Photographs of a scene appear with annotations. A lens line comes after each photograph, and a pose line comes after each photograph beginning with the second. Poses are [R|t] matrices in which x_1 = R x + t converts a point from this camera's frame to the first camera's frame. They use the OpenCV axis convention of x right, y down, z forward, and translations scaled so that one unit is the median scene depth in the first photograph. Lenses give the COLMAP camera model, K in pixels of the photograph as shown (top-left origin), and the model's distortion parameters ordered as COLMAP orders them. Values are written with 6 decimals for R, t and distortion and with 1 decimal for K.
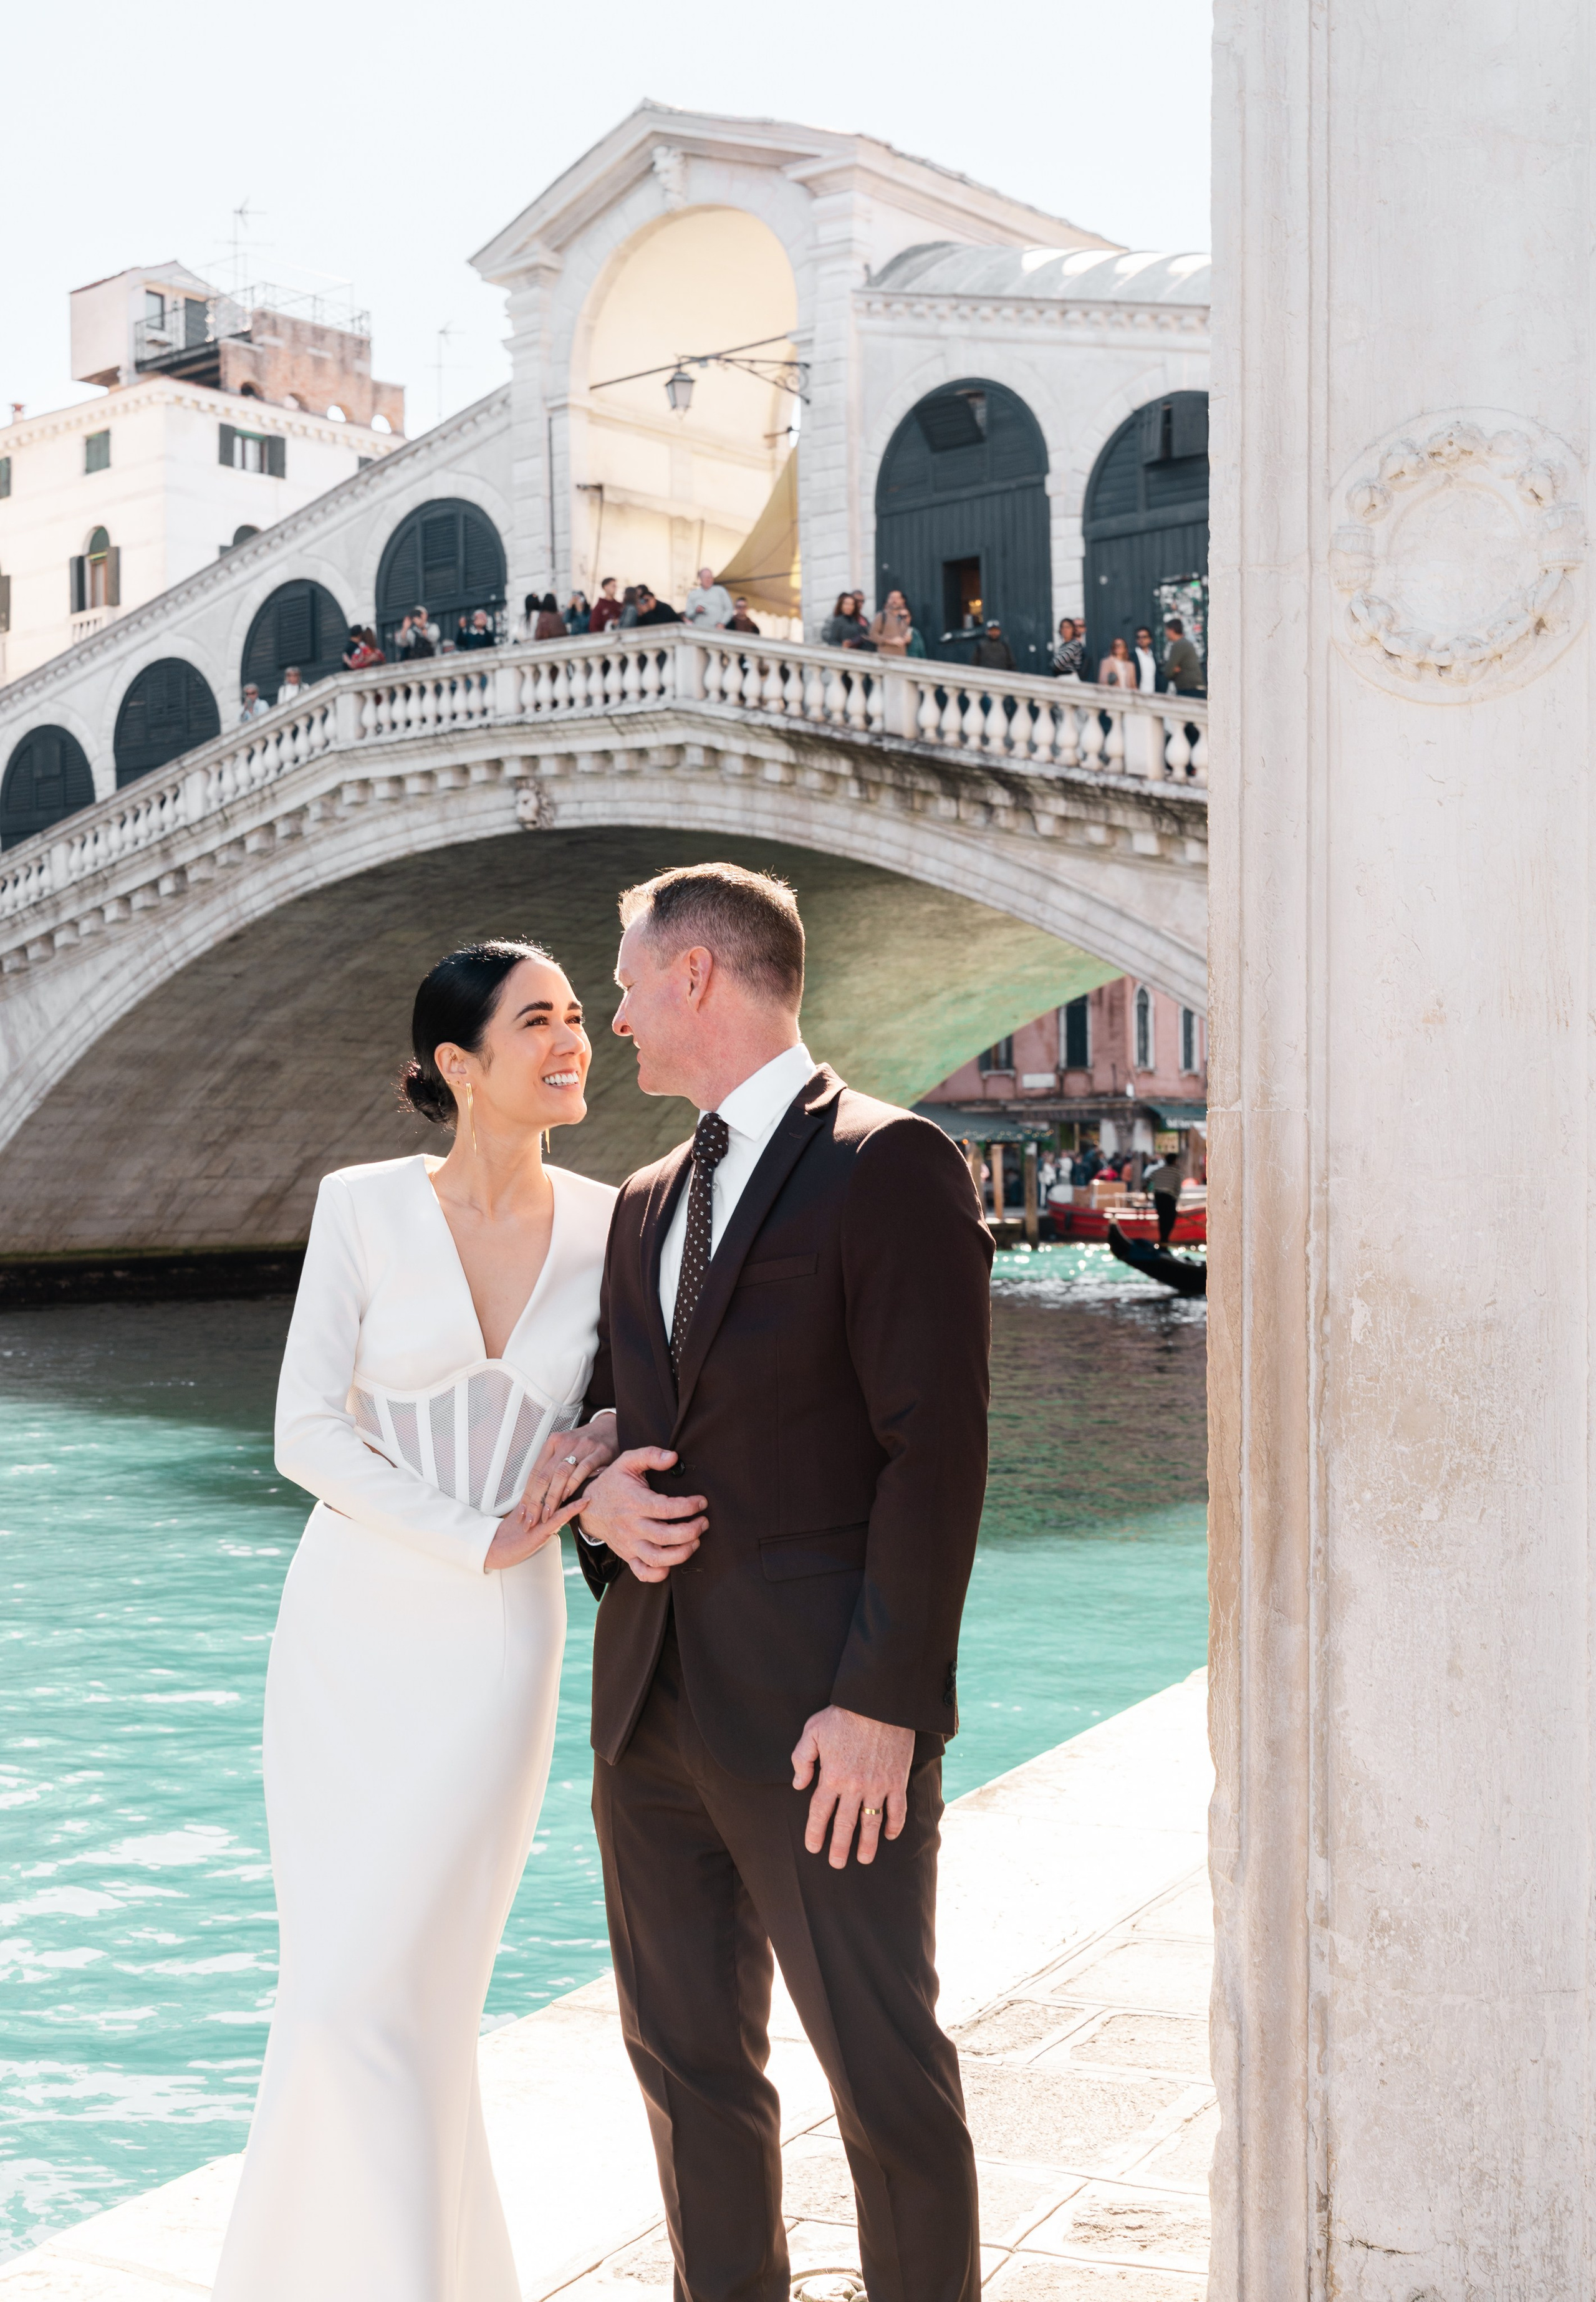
lens RADIAL K [[2759.9, 0, 757.0], [0, 2759.9, 1077.0], [0, 0, 1]] dist [-0.001005, 0.001031]
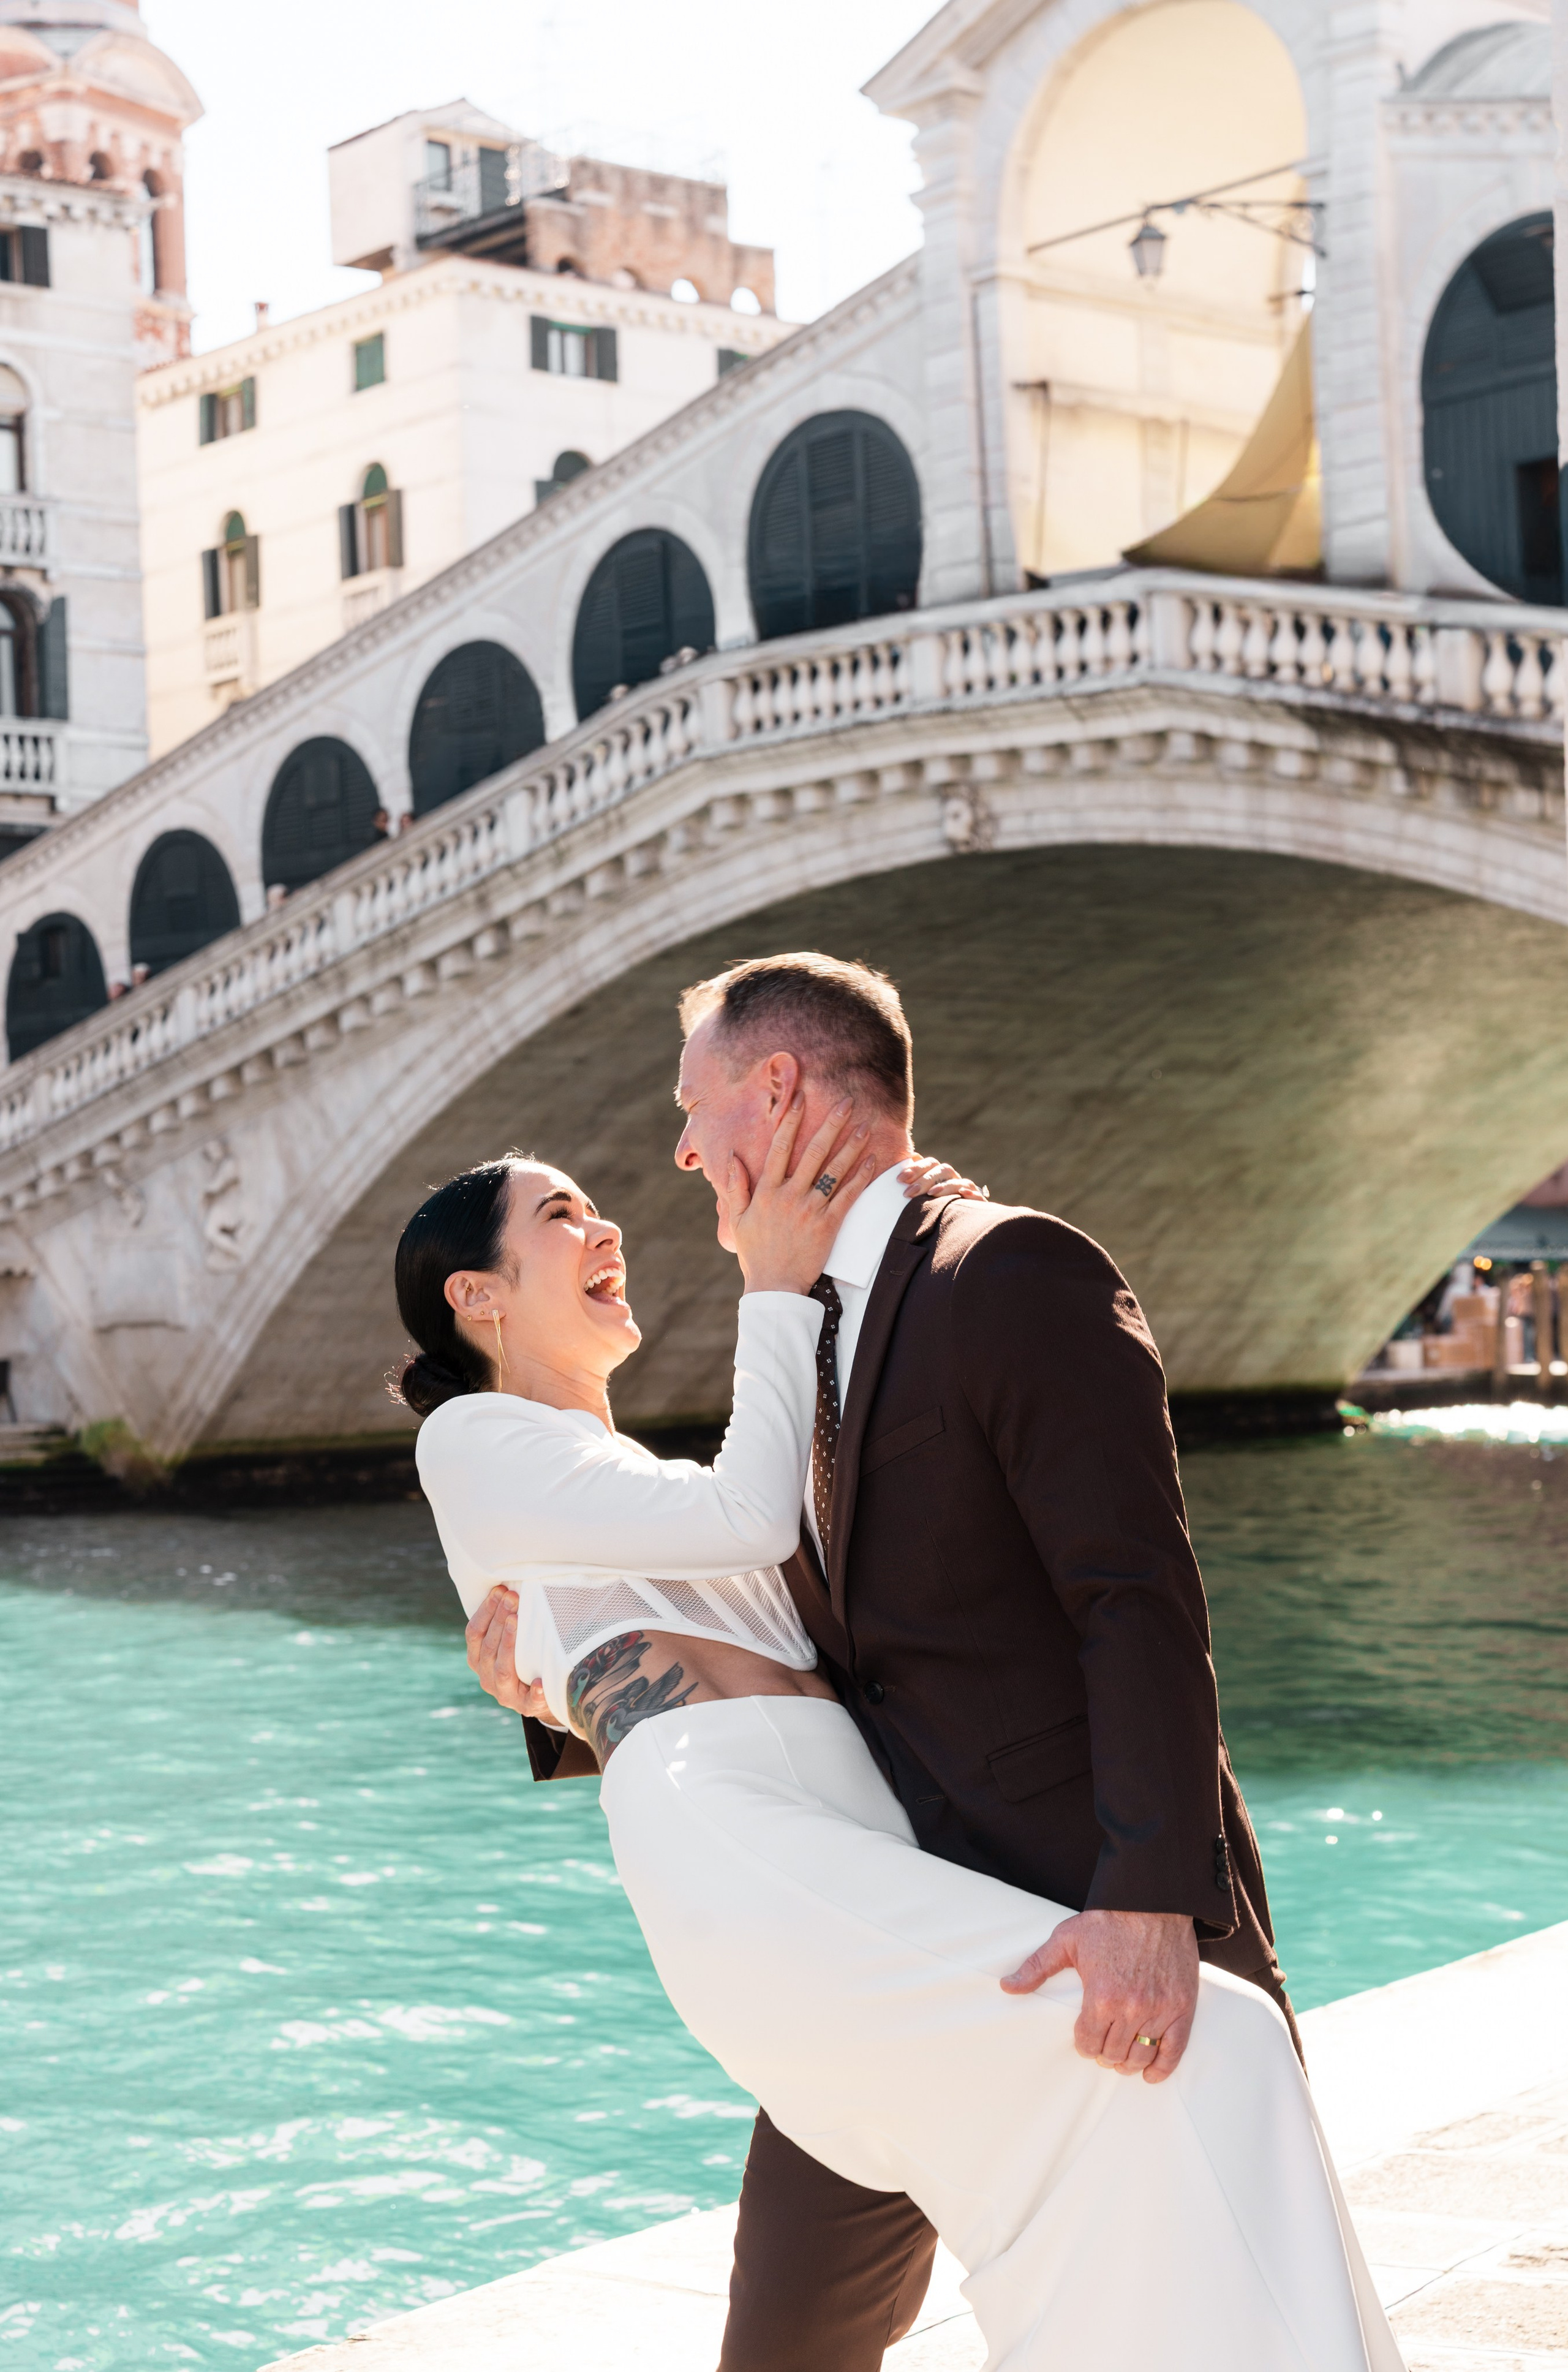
lens RADIAL K [[4117.2, 0, 727.2], [0, 4117.2, 1189.2], [0, 0, 1]] dist [0.001293, 0.134748]
pose [[0.989418, -0.028554, -0.142257, 0.009821], [0.028634, 0.999589, -0.001484, 0.001011], [0.142241, -0.002605, 0.989829, -0.104639]]
